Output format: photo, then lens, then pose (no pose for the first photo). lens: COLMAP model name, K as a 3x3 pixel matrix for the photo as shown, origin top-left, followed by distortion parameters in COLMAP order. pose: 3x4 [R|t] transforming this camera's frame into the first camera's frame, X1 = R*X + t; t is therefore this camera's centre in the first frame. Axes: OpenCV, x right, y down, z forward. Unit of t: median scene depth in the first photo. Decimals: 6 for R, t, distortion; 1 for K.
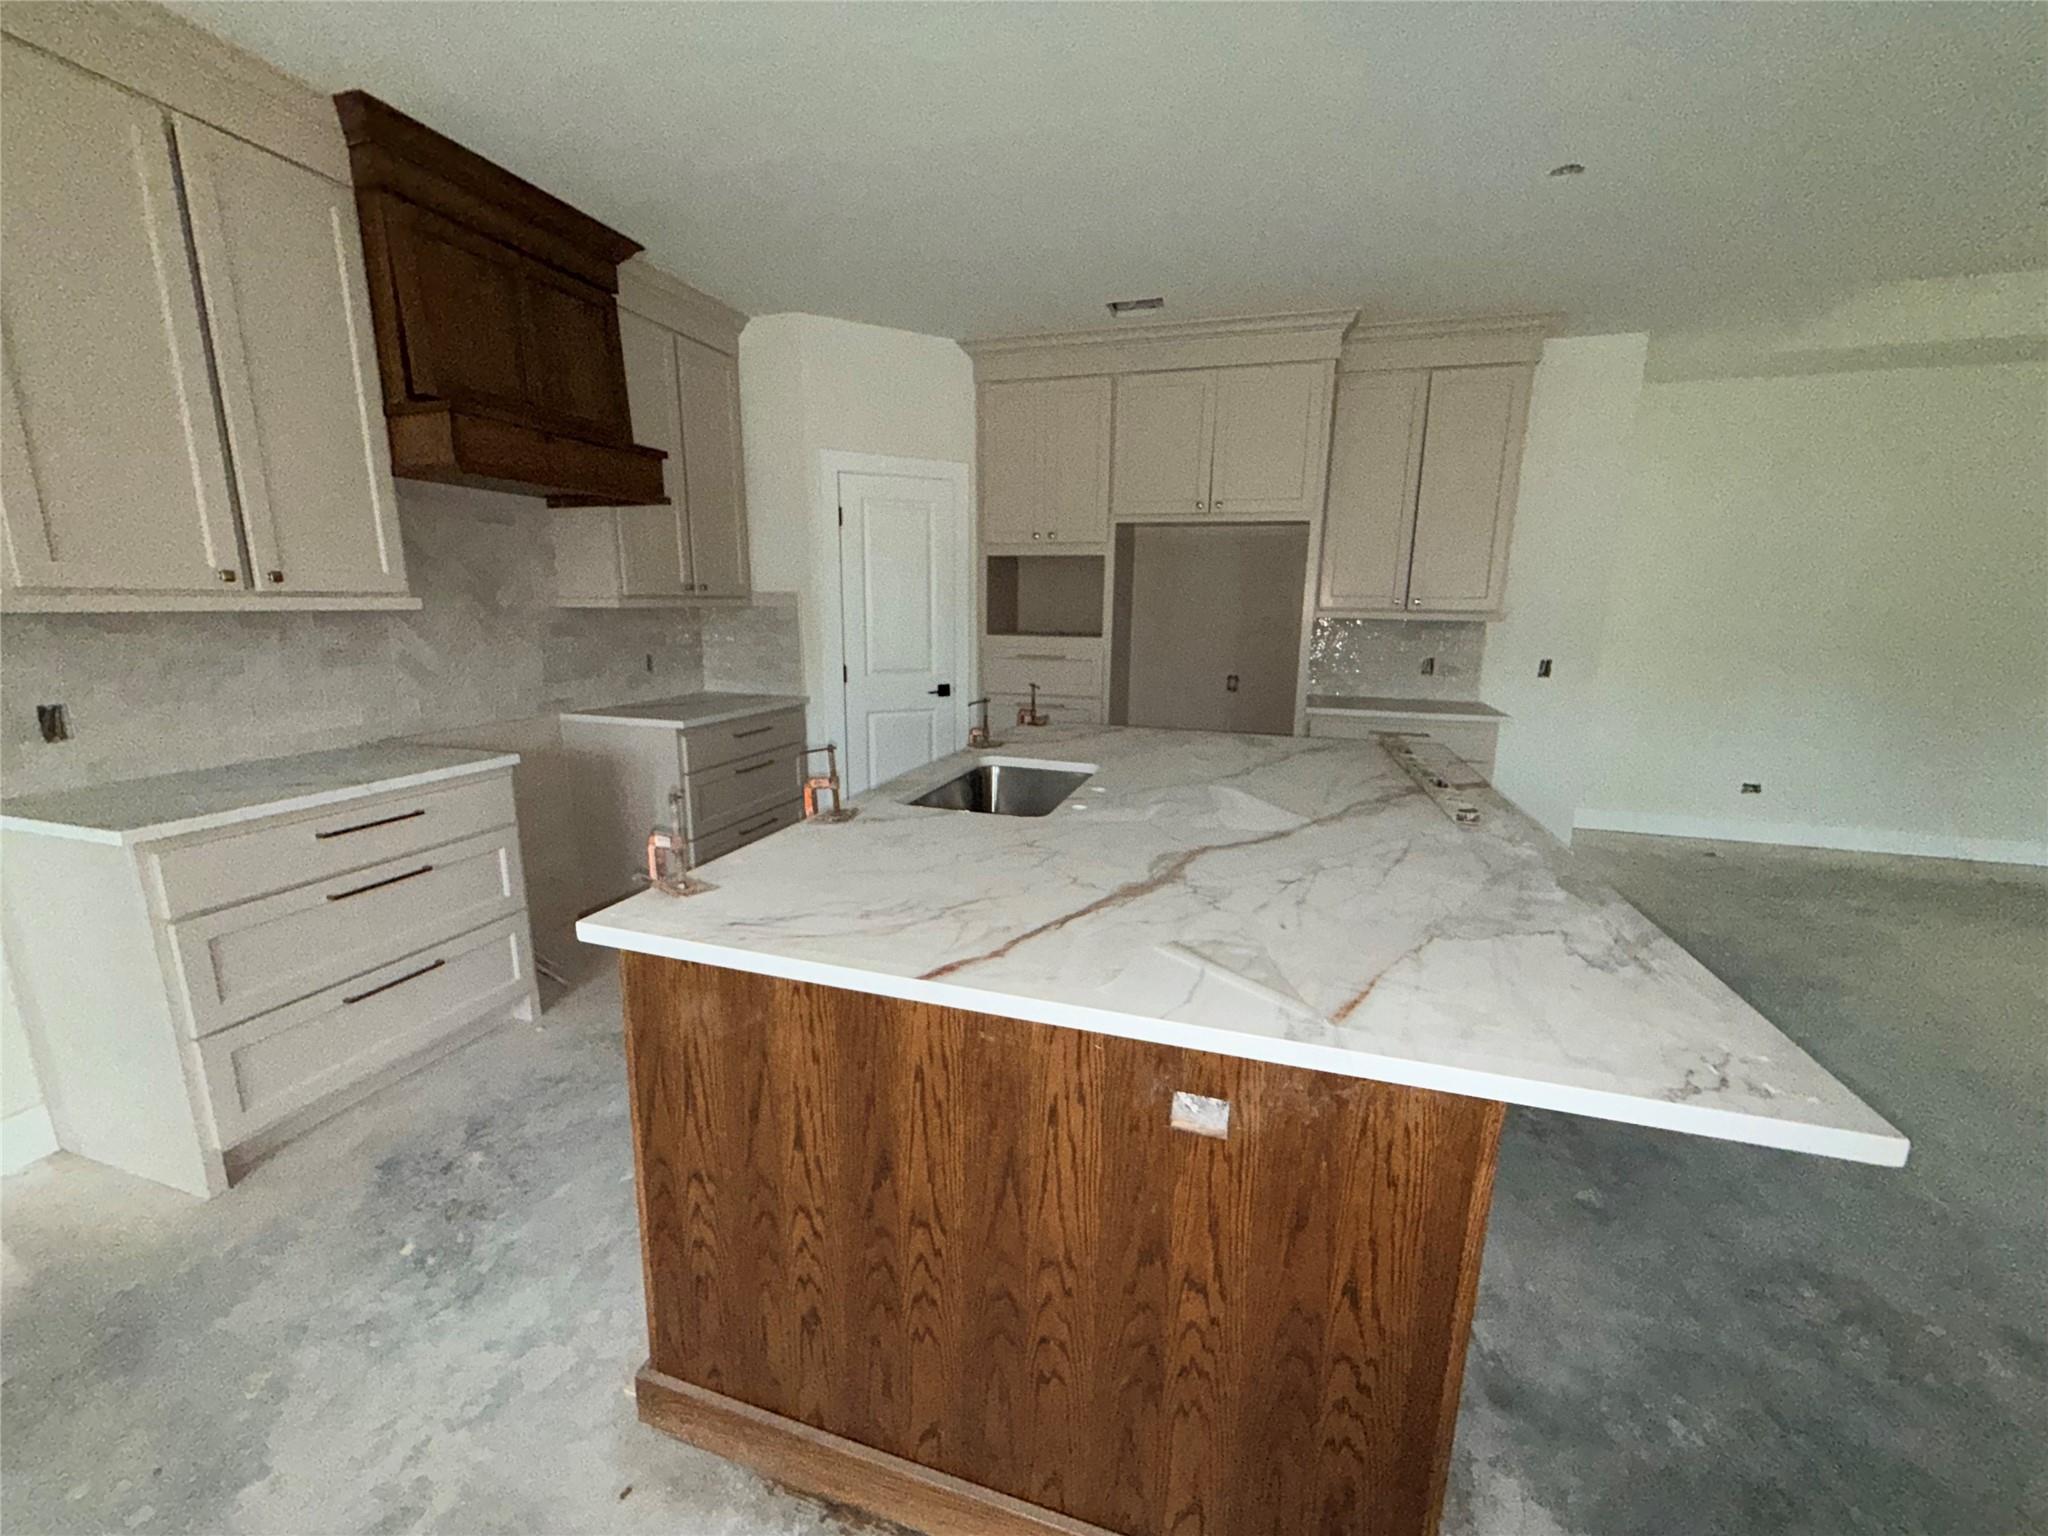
lens RADIAL K [[810.3, 0, 1024.0], [0, 810.3, 768.0], [0, 0, 1]] dist [-0.005006, 0.000386]
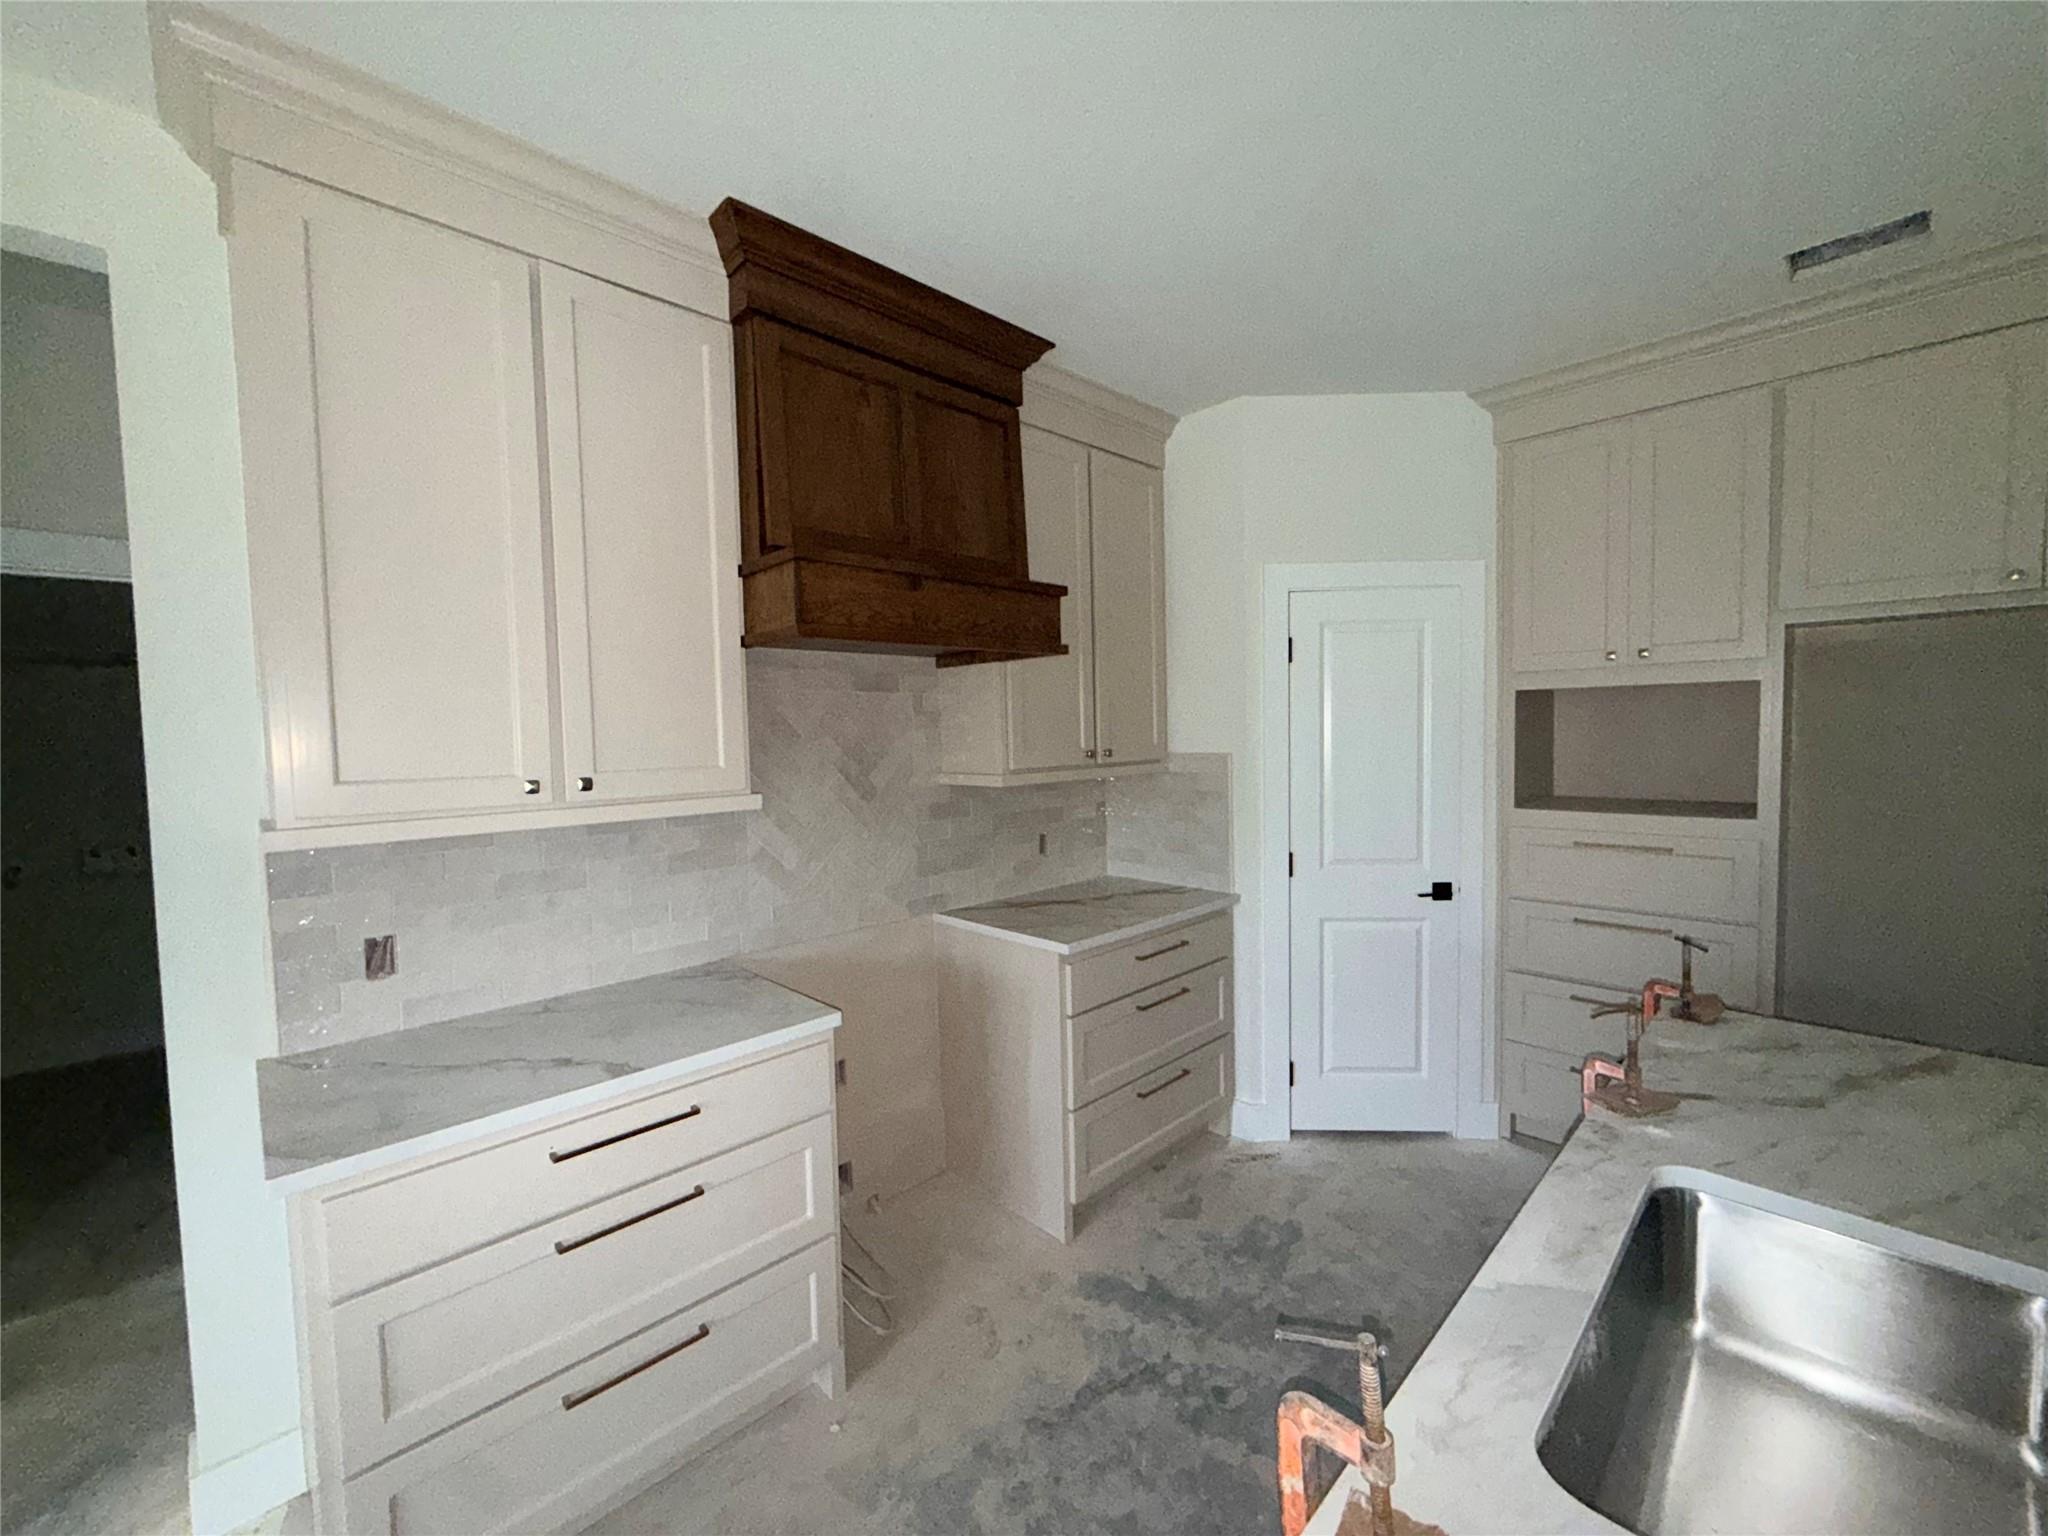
lens RADIAL K [[810.3, 0, 1024.0], [0, 810.3, 768.0], [0, 0, 1]] dist [-0.005006, 0.000386]
pose [[0.879155, -0.007870, -0.476472, -0.111775], [-0.065055, 0.988520, -0.136364, -0.112417], [0.472075, 0.150883, 0.868550, 0.333254]]
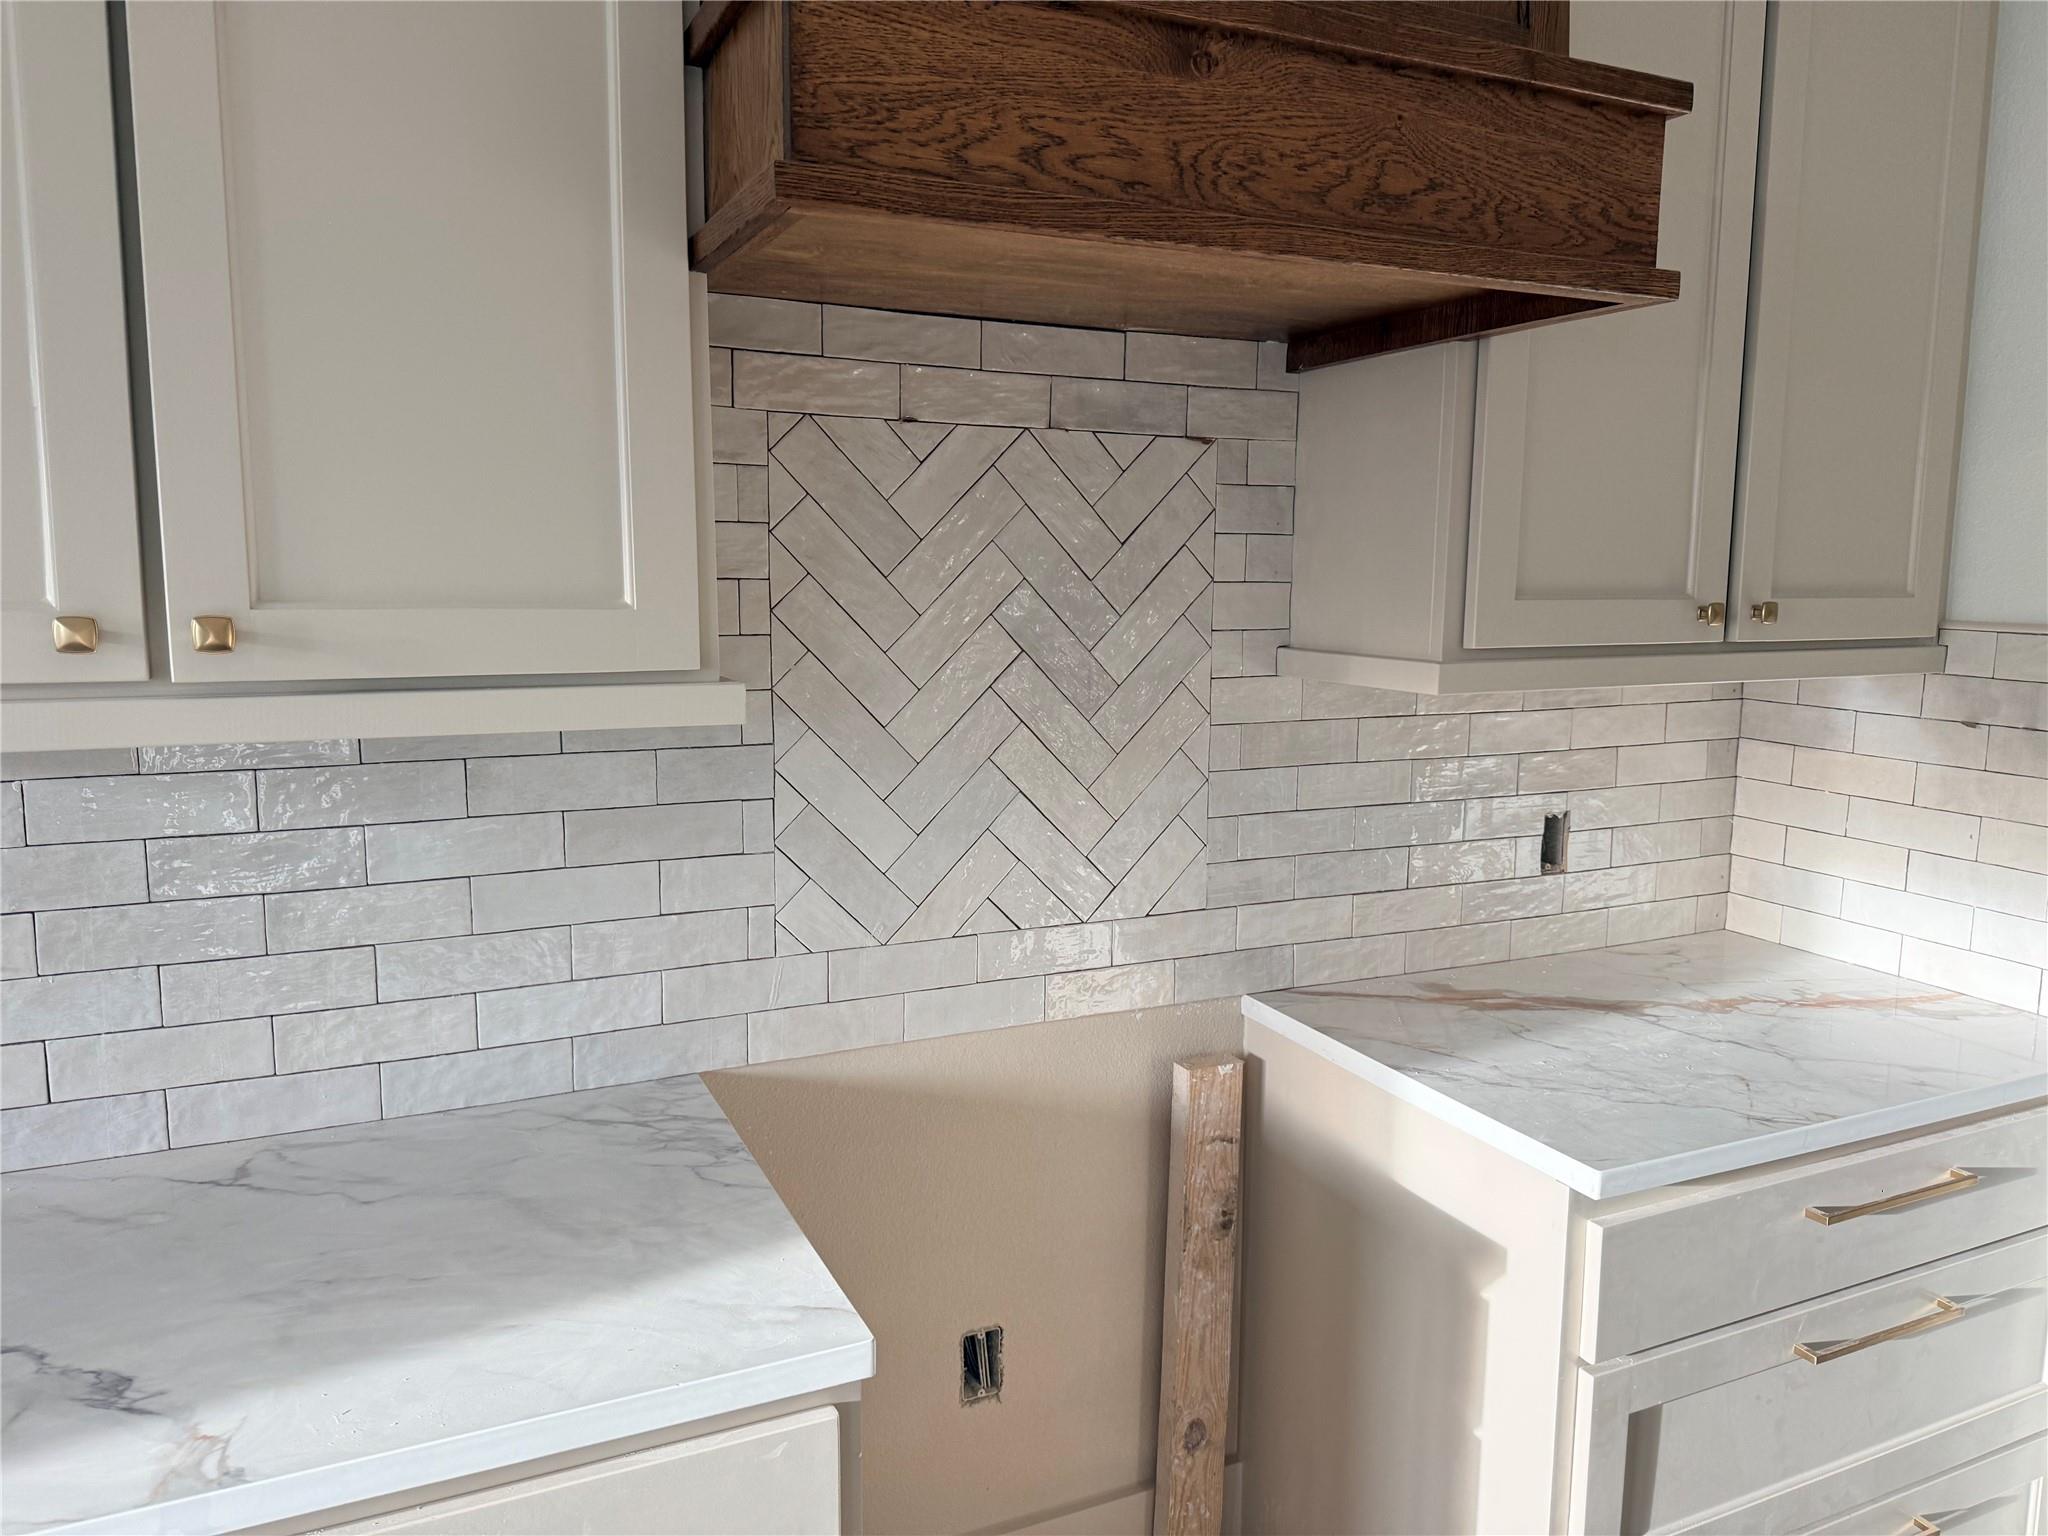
lens RADIAL K [[1419.1, 0, 1016.9], [0, 1419.1, 775.9], [0, 0, 1]] dist [0.170583, -0.280799]
pose [[0.666170, 0.098664, -0.739245, -0.227222], [-0.148329, 0.988937, -0.001678, -0.148854], [0.730901, 0.110770, 0.673434, 0.564435]]
